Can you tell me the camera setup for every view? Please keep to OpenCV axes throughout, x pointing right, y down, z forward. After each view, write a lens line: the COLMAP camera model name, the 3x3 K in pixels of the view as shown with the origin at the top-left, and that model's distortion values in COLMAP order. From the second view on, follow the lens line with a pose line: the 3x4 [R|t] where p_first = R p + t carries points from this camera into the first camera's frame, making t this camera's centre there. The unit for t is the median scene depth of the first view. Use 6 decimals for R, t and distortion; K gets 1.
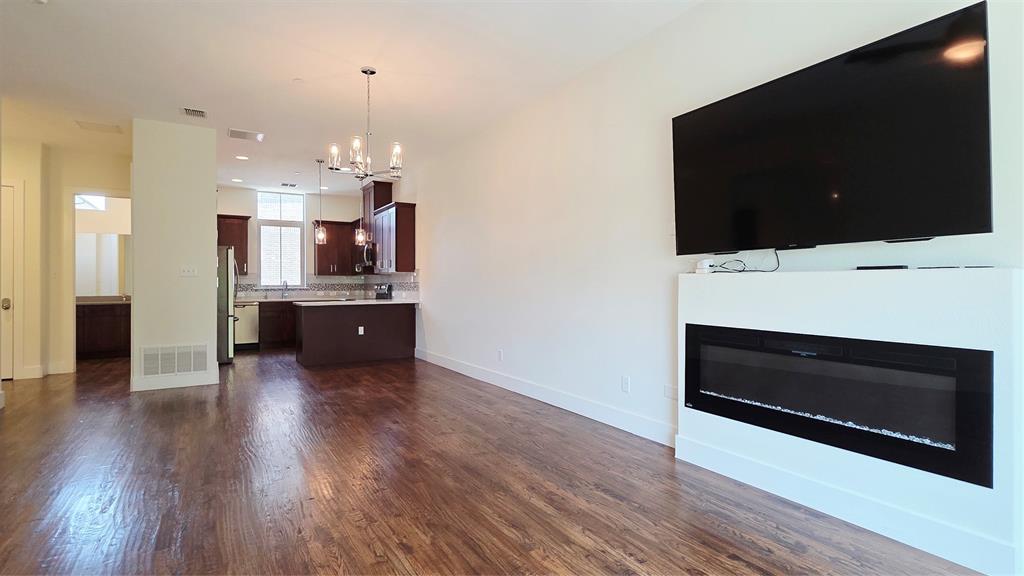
lens RADIAL K [[502.9, 0, 519.7], [0, 502.9, 284.7], [0, 0, 1]] dist [0.003100, -0.001633]
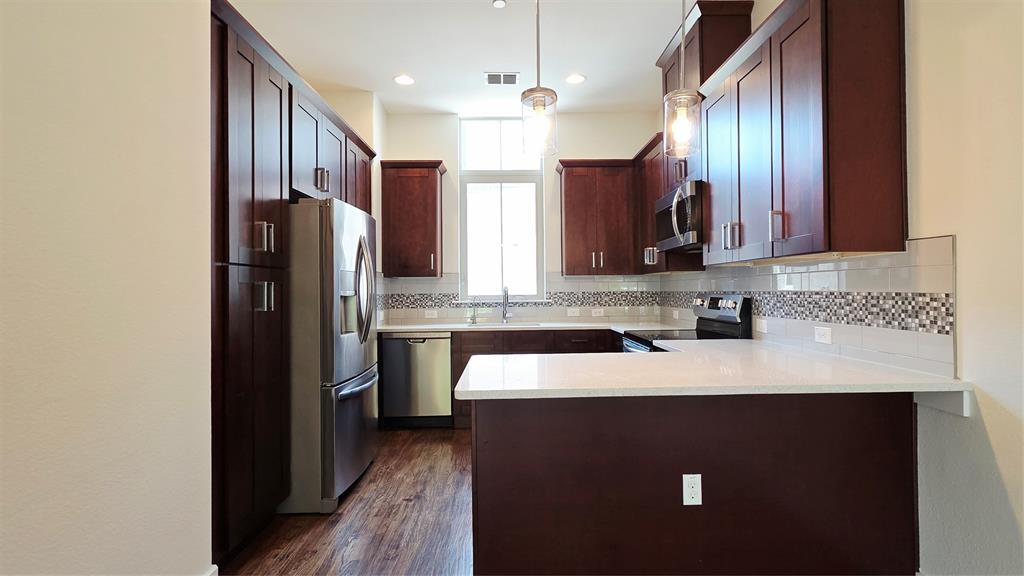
lens RADIAL K [[502.9, 0, 516.9], [0, 502.9, 280.3], [0, 0, 1]] dist [0.003100, -0.001633]
pose [[0.862580, -0.012714, -0.505761, -0.217927], [0.006257, 0.999876, -0.014464, -0.007659], [0.505882, 0.009311, 0.862552, 0.614205]]
